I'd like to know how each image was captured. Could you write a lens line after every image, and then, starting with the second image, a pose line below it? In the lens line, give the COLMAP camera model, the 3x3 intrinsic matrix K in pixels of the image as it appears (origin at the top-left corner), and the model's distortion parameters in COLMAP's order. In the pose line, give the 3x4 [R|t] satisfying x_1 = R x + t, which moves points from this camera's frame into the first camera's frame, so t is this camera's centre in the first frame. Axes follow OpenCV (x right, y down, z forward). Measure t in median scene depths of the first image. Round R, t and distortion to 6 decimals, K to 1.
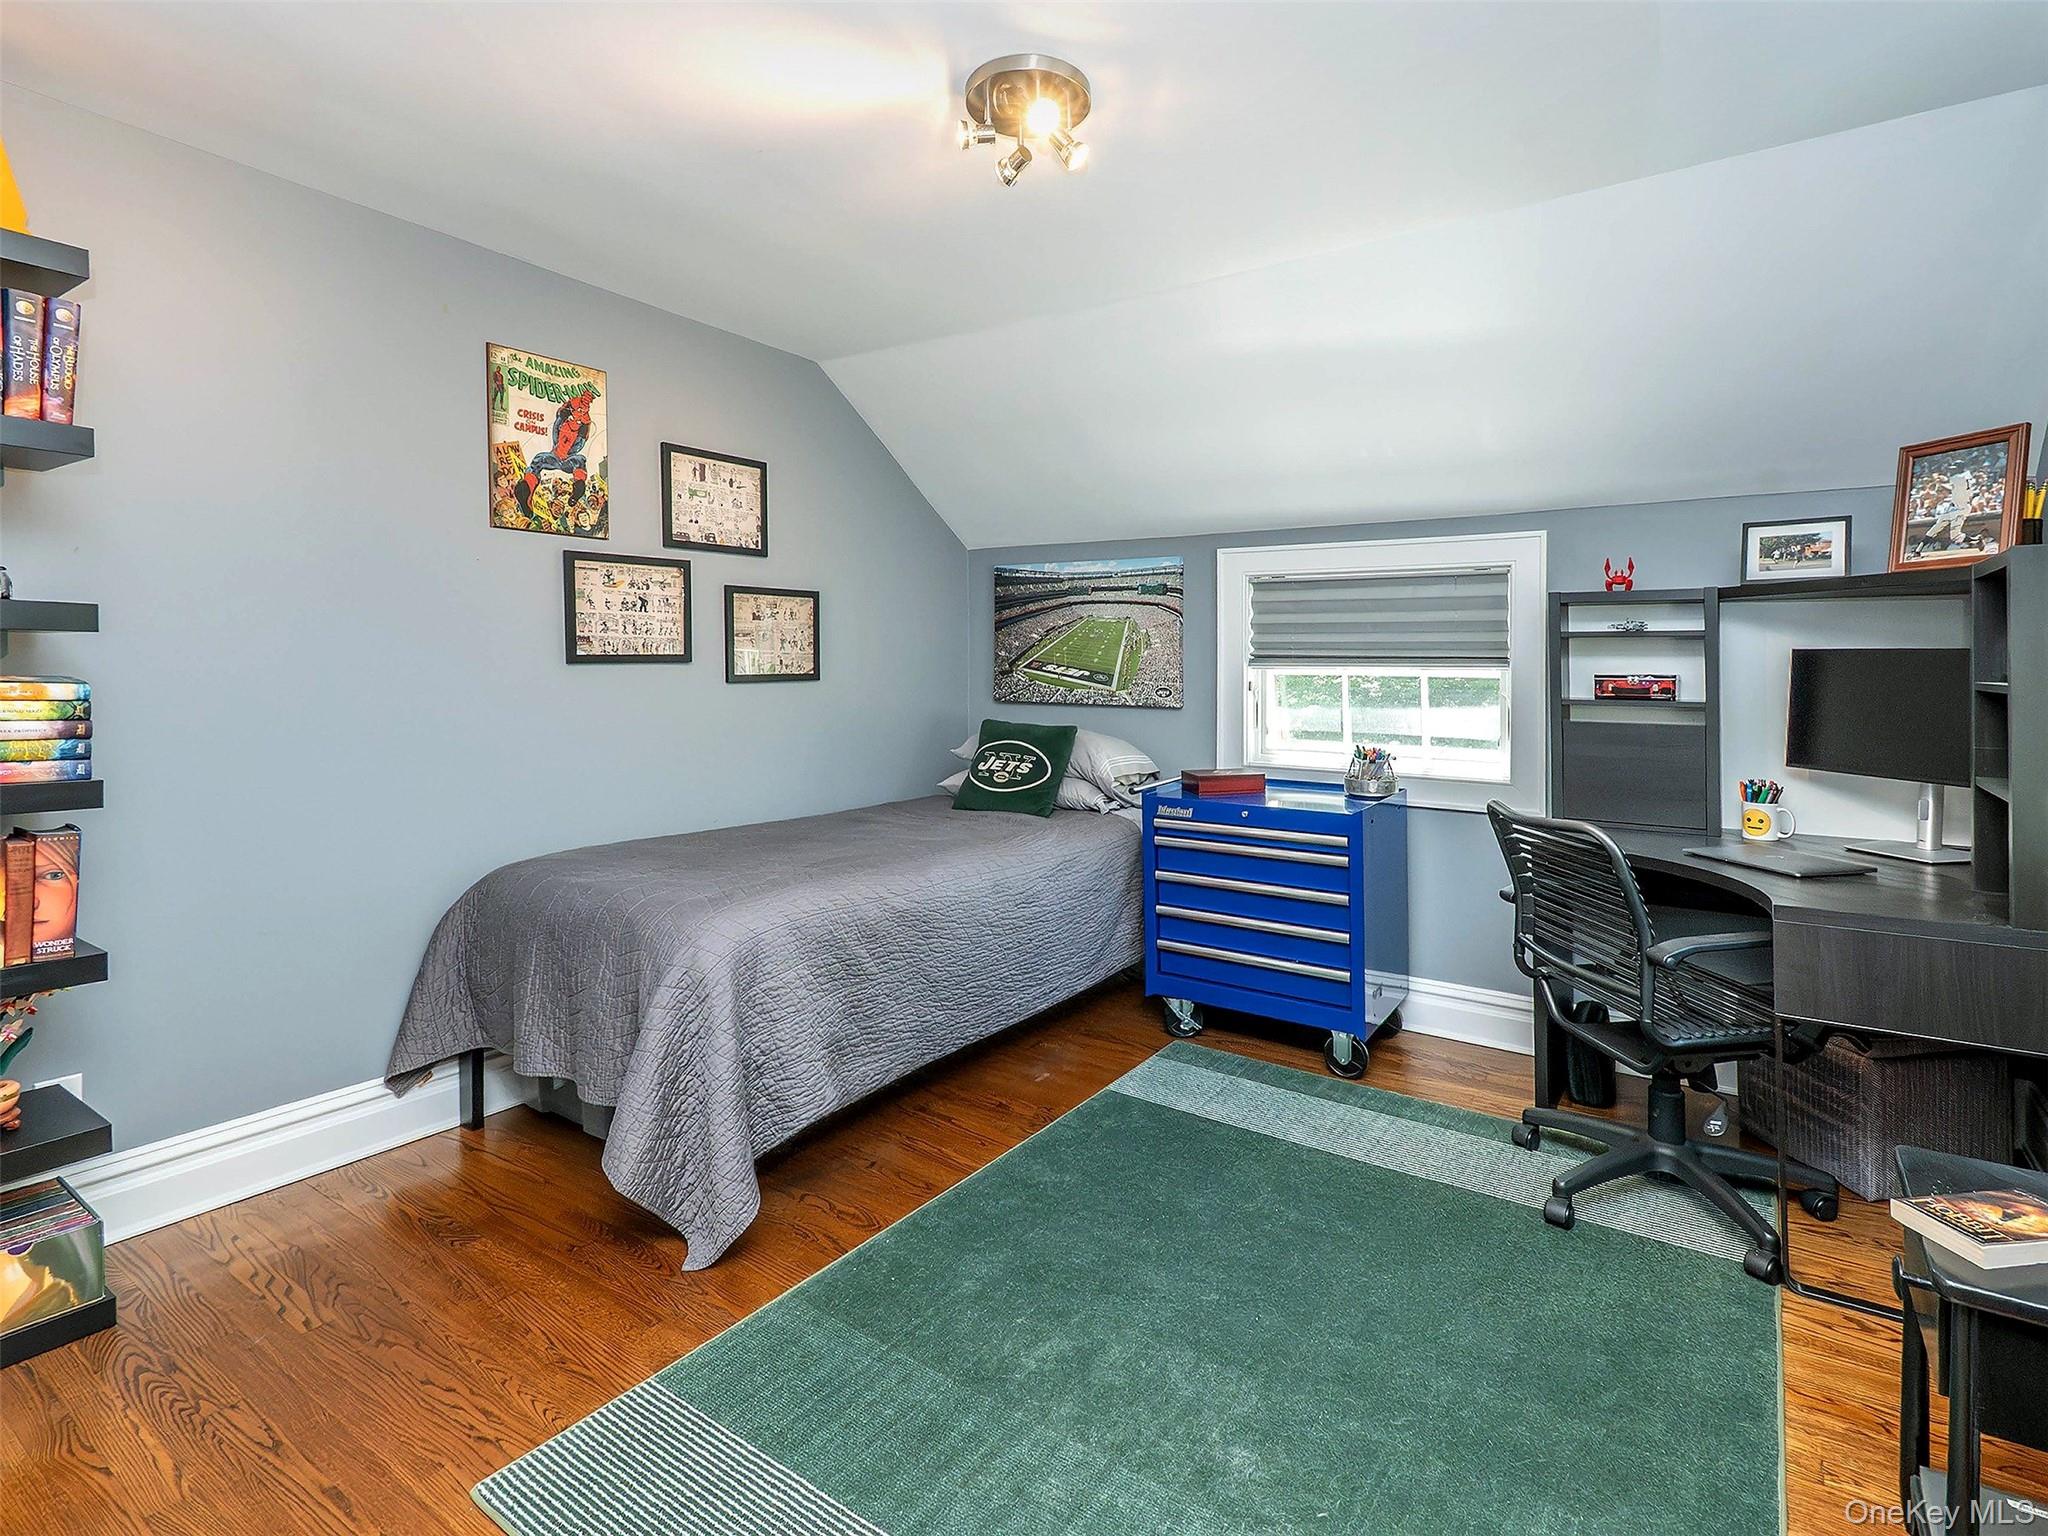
lens RADIAL K [[1043.5, 0, 1028.1], [0, 1043.5, 793.7], [0, 0, 1]] dist [0.001496, 0.000505]
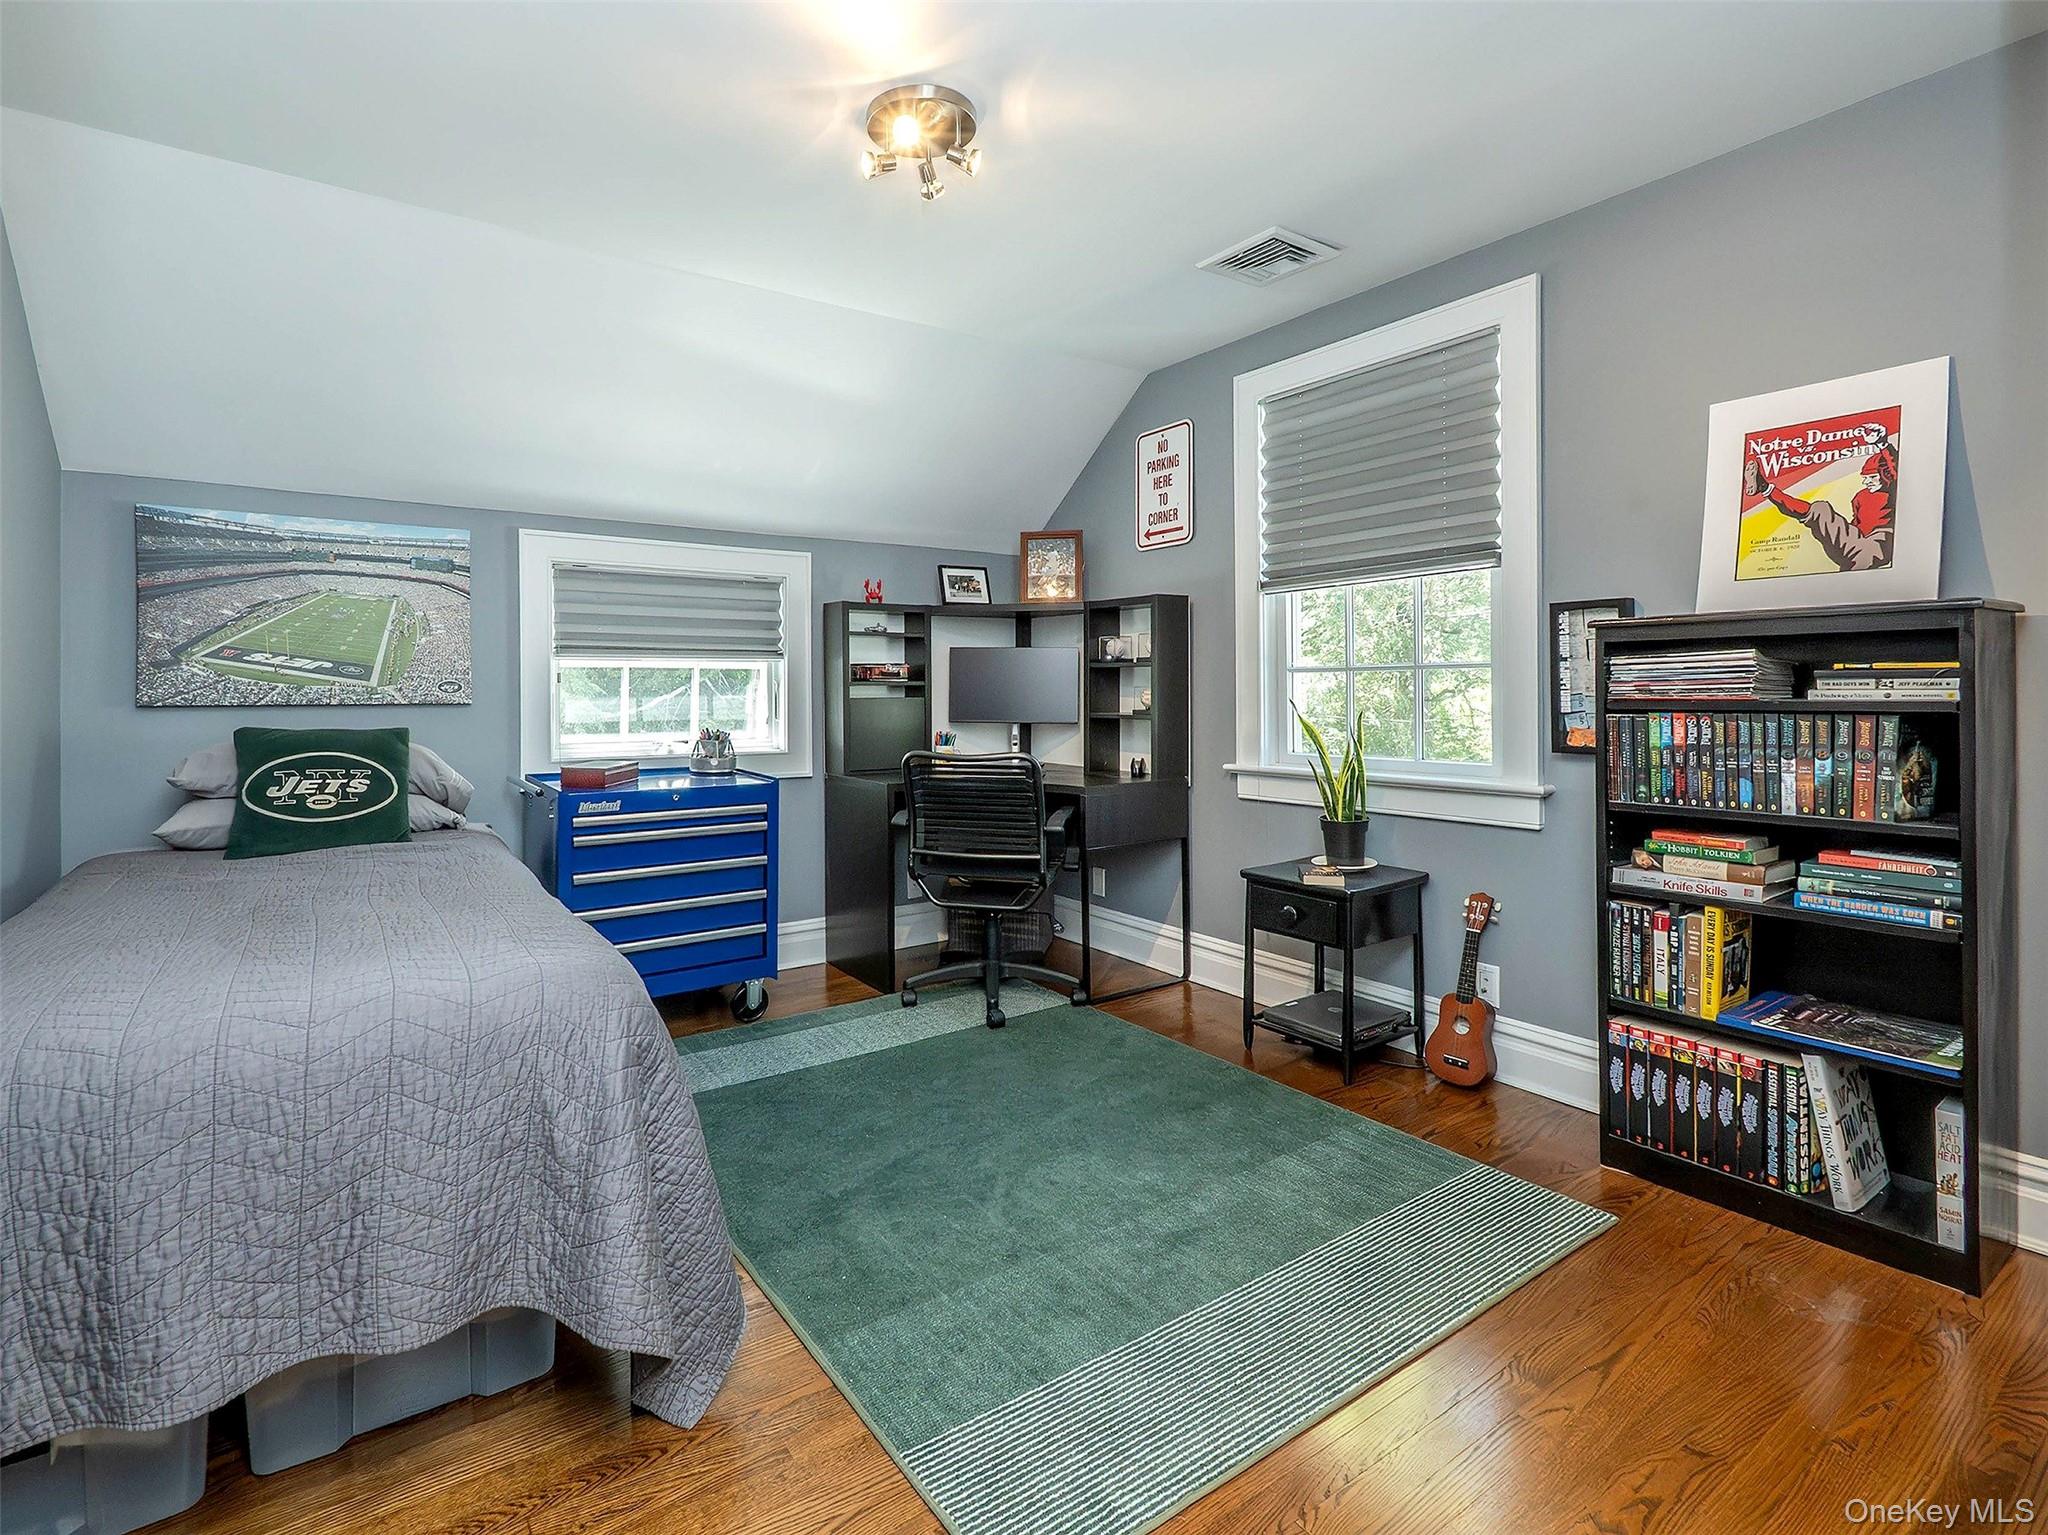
lens RADIAL K [[1012.1, 0, 1028.1], [0, 1012.1, 811.9], [0, 0, 1]] dist [0.000460, 0.000261]
pose [[0.330978, -0.125662, 0.935234, -0.528888], [0.125493, 0.988152, 0.088360, -0.009614], [-0.935257, 0.088120, 0.342826, 0.290639]]
